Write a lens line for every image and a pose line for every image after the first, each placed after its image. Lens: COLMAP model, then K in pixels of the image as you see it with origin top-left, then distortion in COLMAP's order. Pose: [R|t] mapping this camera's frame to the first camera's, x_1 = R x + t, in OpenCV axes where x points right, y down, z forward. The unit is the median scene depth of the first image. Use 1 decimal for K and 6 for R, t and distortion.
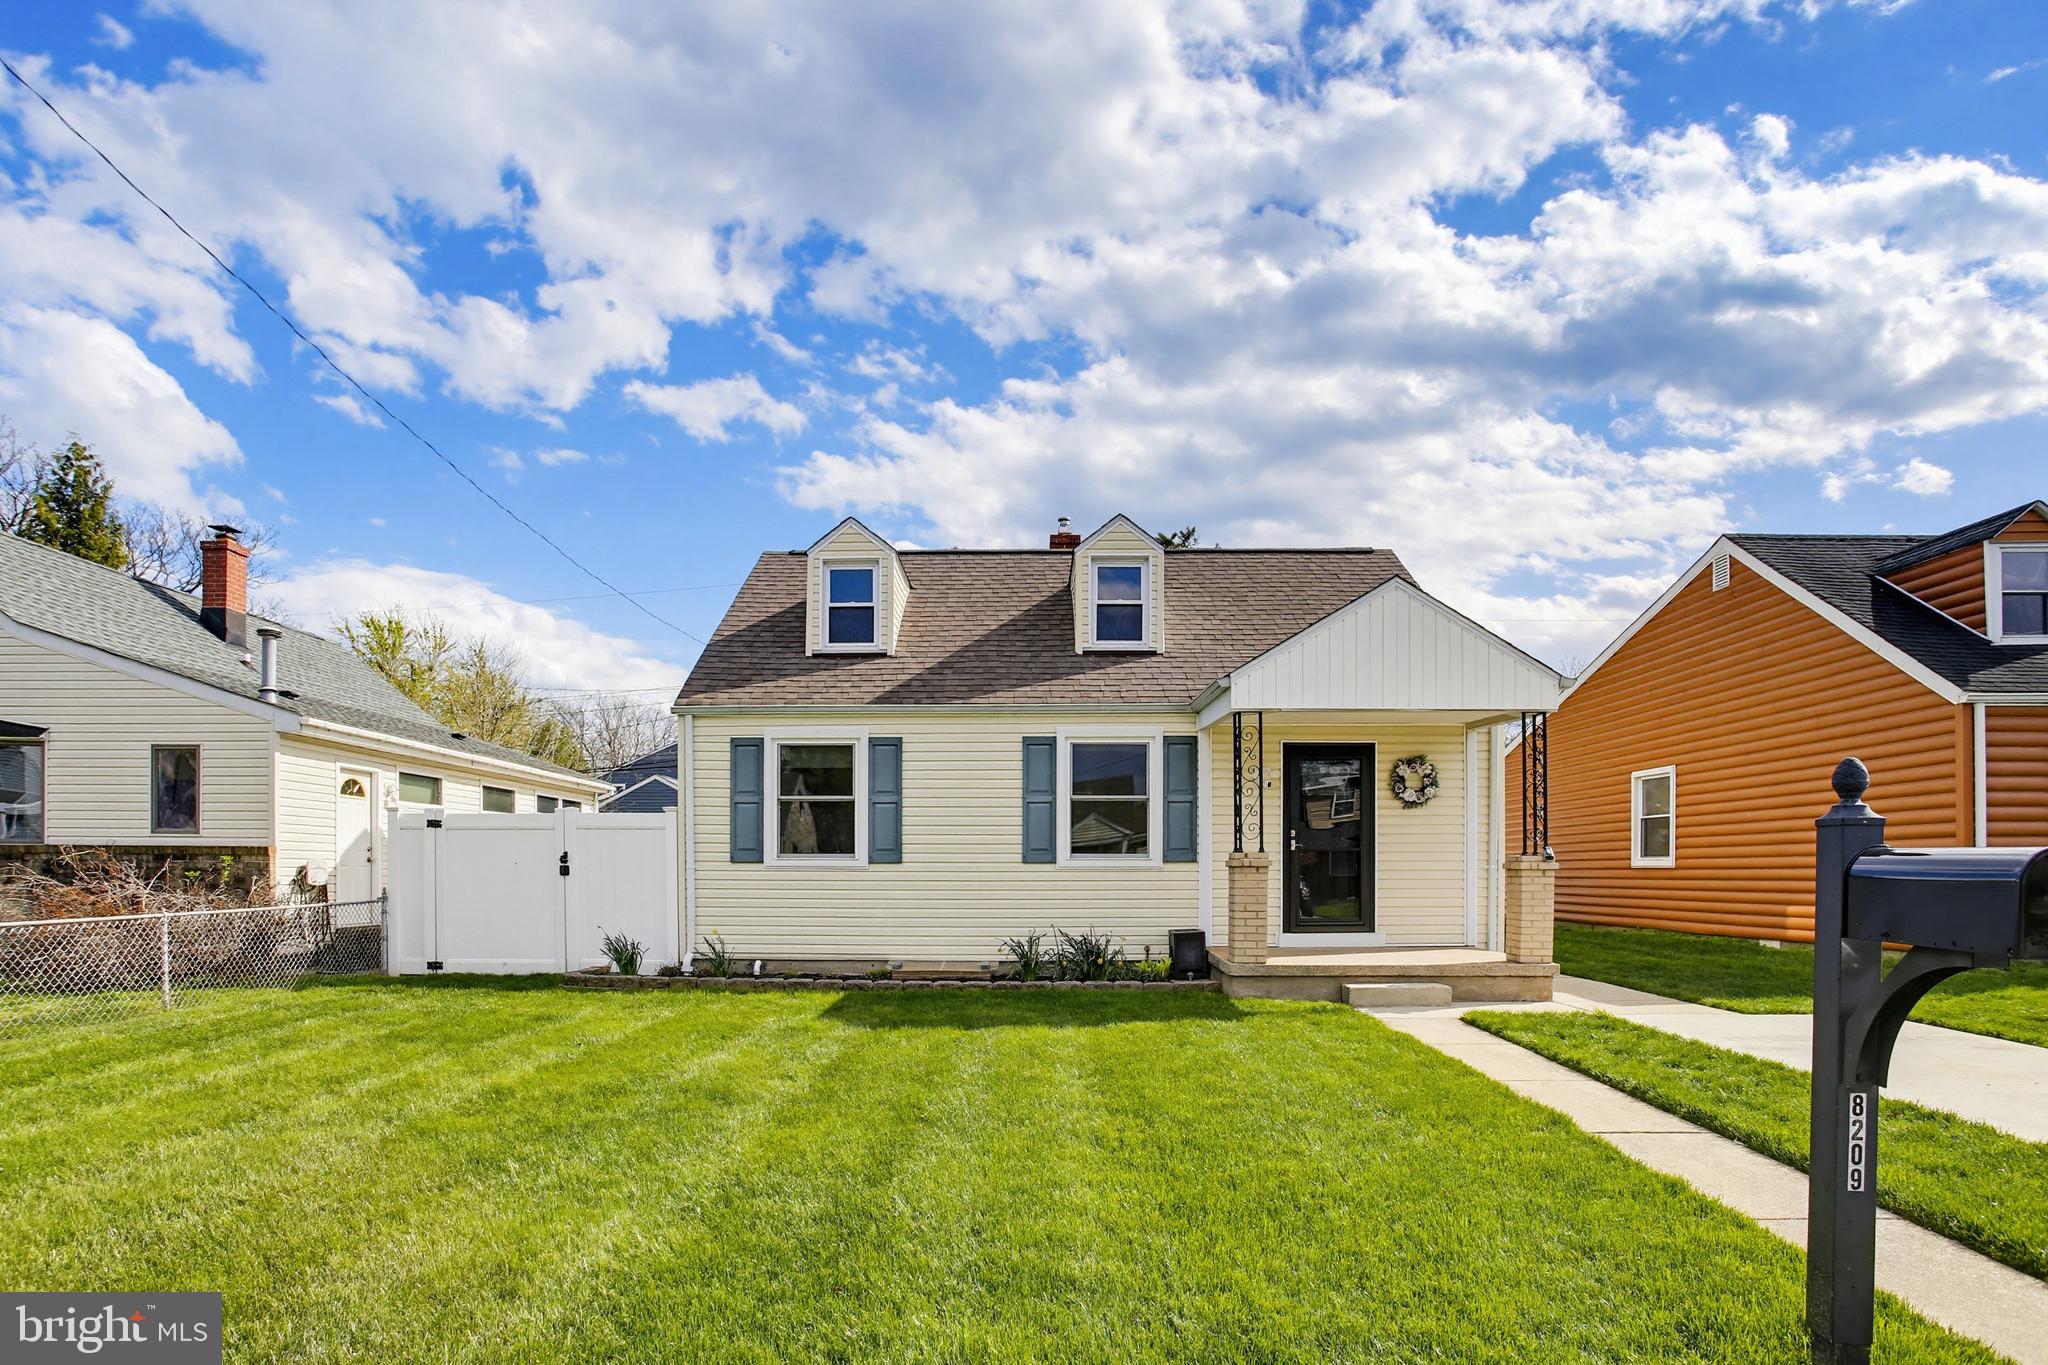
lens RADIAL K [[1083.5, 0, 1022.8], [0, 1083.5, 751.3], [0, 0, 1]] dist [-0.100861, 0.046642]
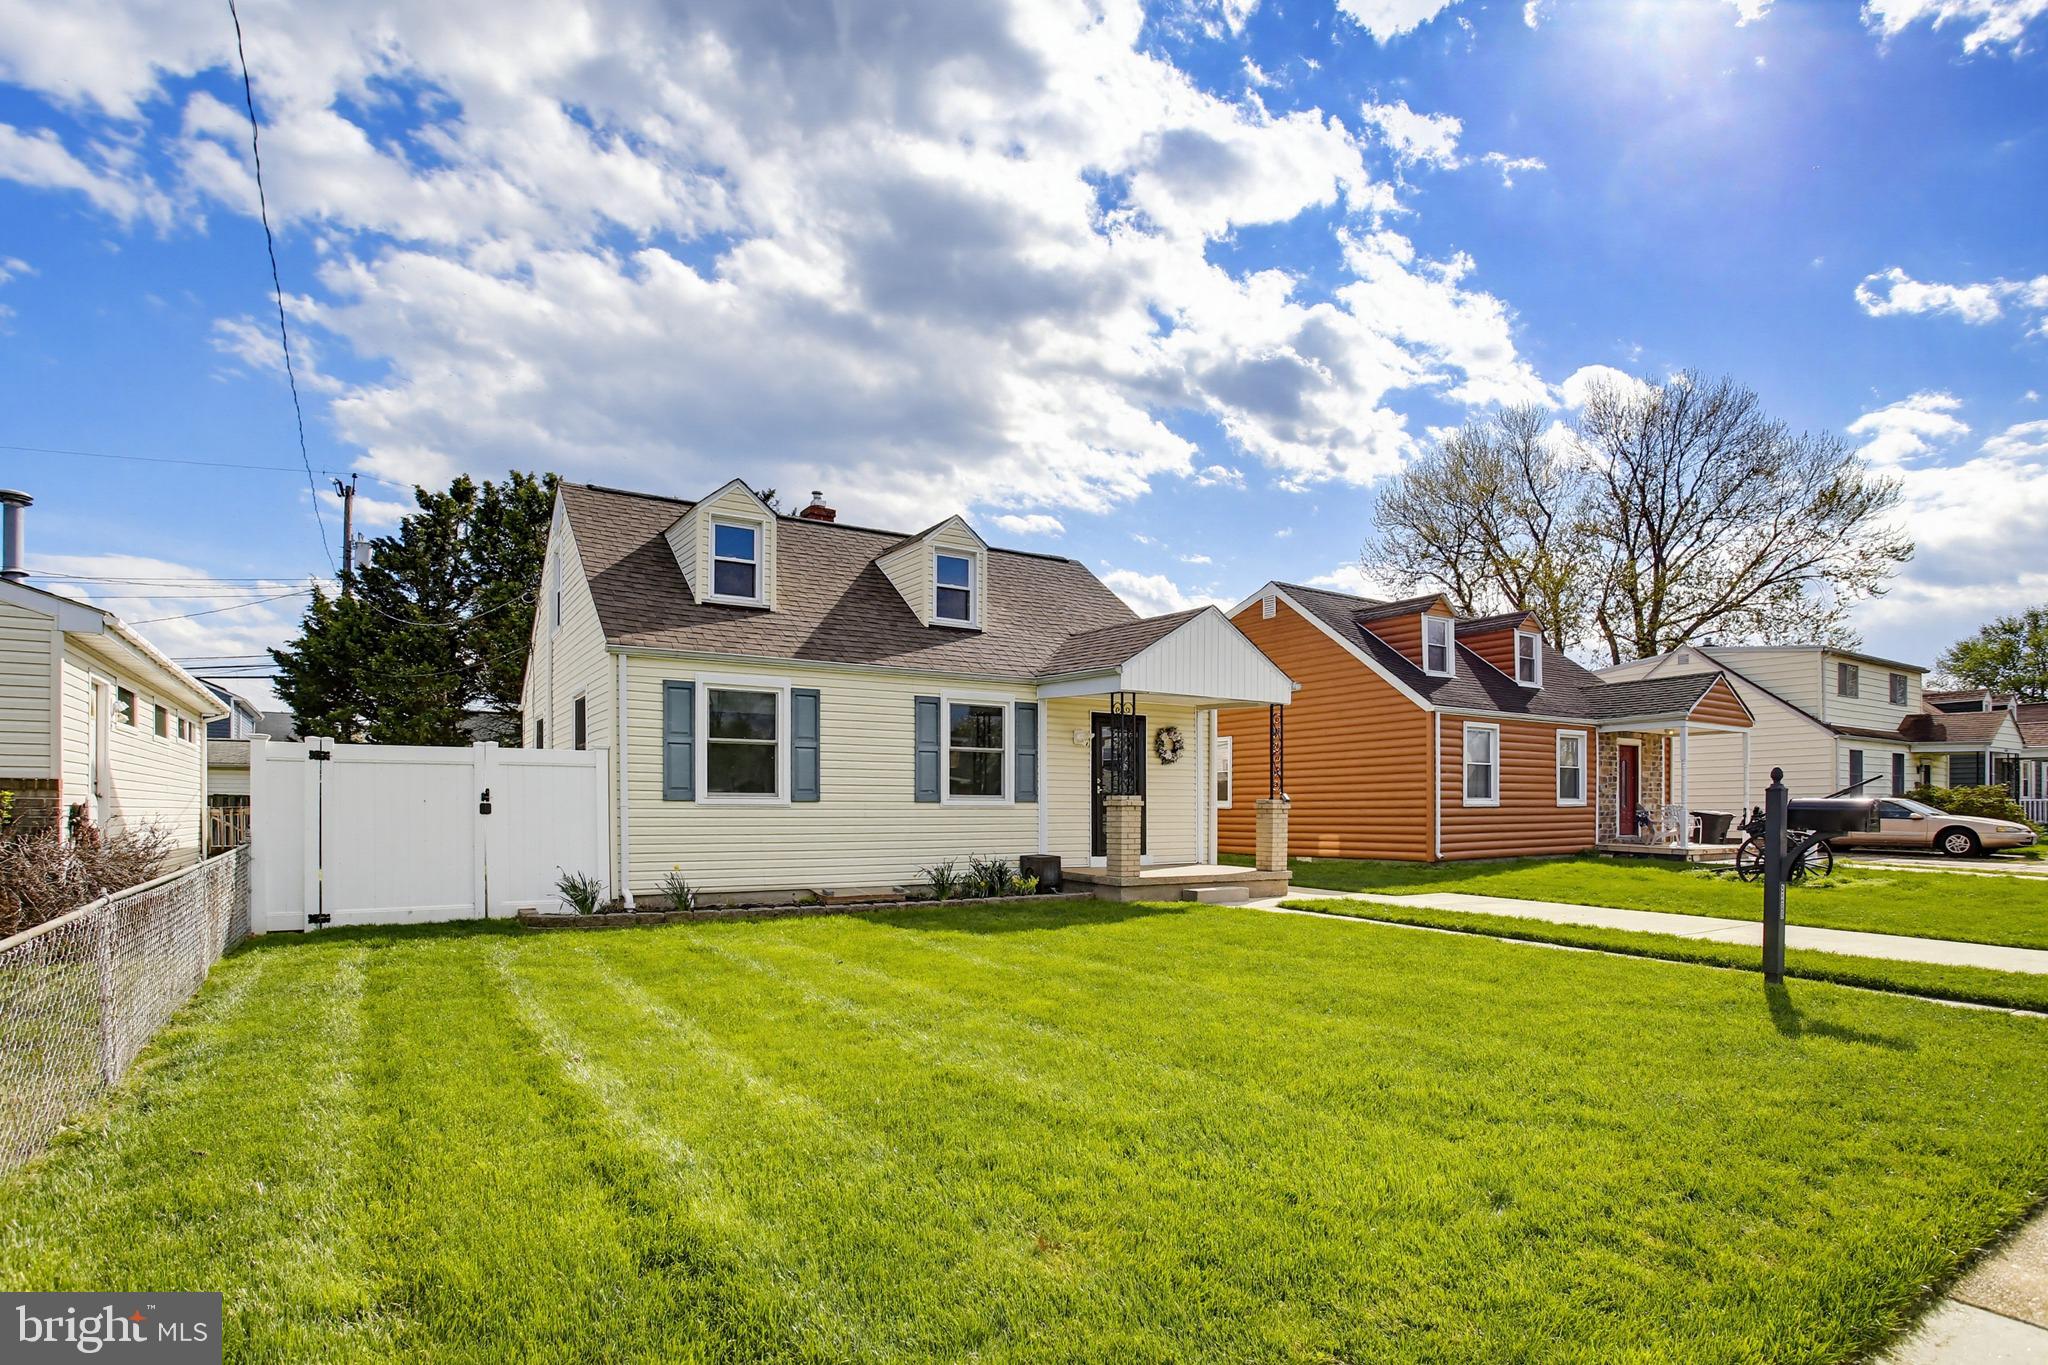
lens RADIAL K [[1013.6, 0, 989.8], [0, 1013.6, 719.3], [0, 0, 1]] dist [-0.092567, 0.035257]
pose [[0.836813, 0.047716, 0.545406, -0.536666], [-0.060062, 0.998183, 0.004825, 0.002069], [-0.544185, -0.036796, 0.838158, 0.026342]]
